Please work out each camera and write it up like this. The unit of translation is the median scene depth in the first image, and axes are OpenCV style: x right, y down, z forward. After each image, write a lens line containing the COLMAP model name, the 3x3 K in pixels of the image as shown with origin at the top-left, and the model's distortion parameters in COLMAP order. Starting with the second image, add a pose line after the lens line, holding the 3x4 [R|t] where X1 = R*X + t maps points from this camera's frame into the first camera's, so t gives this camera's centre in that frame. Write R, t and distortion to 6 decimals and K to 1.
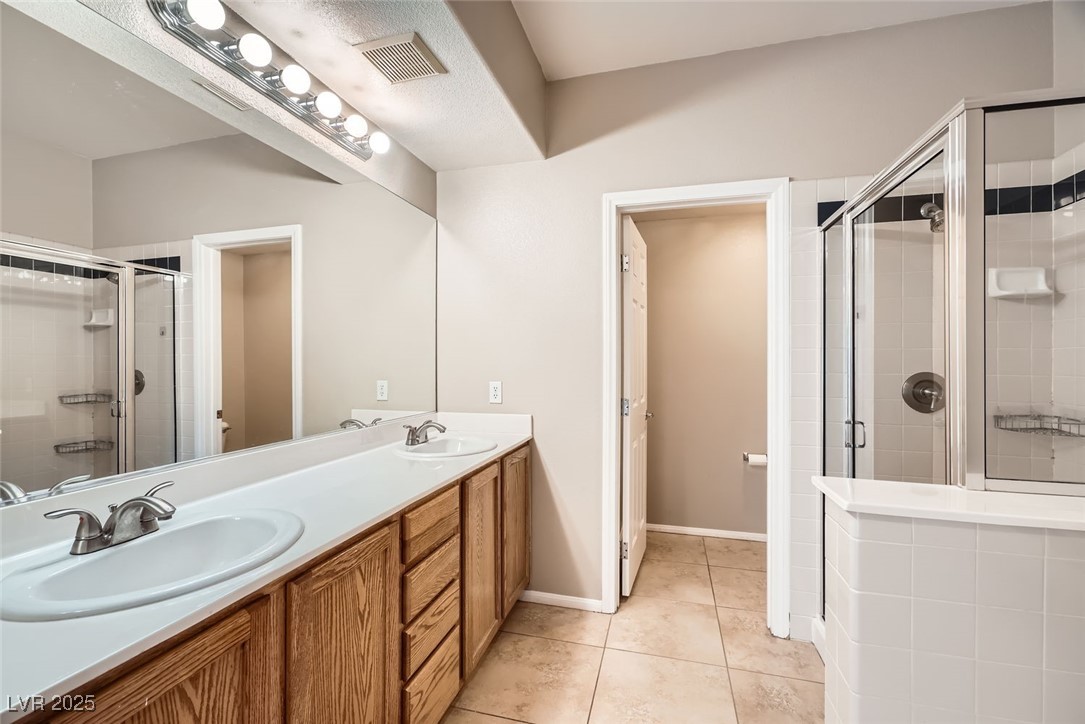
lens RADIAL K [[473.7, 0, 538.2], [0, 473.7, 360.7], [0, 0, 1]] dist [-0.000384, 0.001412]
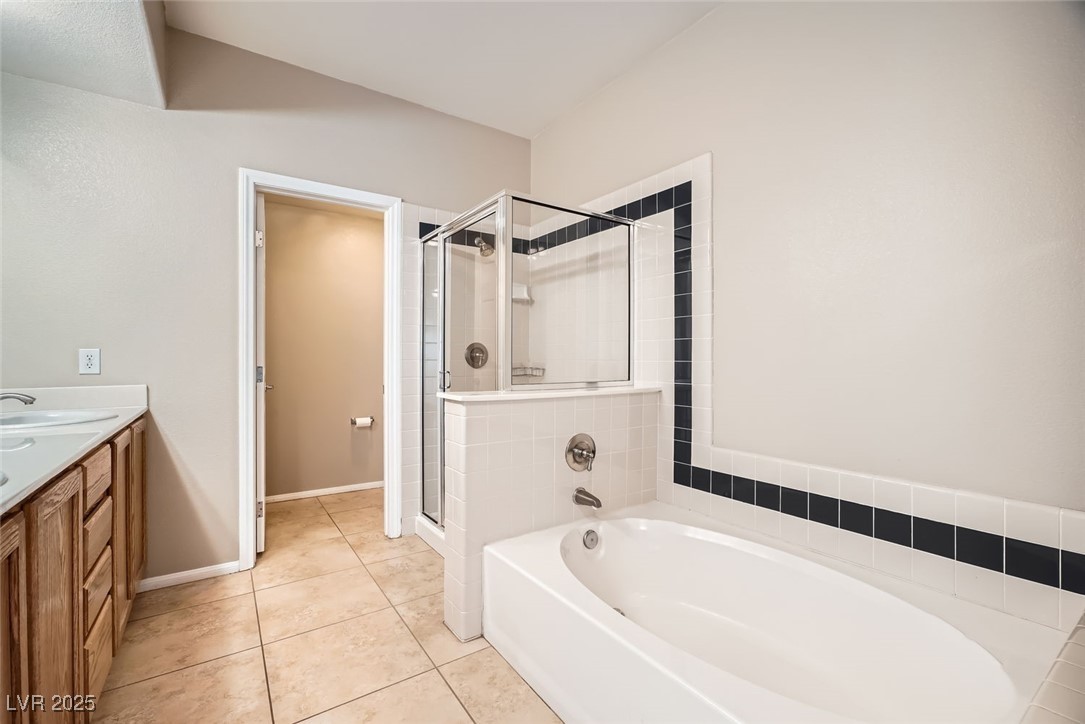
lens RADIAL K [[473.7, 0, 537.0], [0, 473.7, 362.3], [0, 0, 1]] dist [-0.000384, 0.001412]
pose [[0.650808, -0.006648, 0.759213, -0.251243], [0.001850, 0.999973, 0.007171, 0.074840], [-0.759240, -0.003263, 0.650803, -0.186401]]
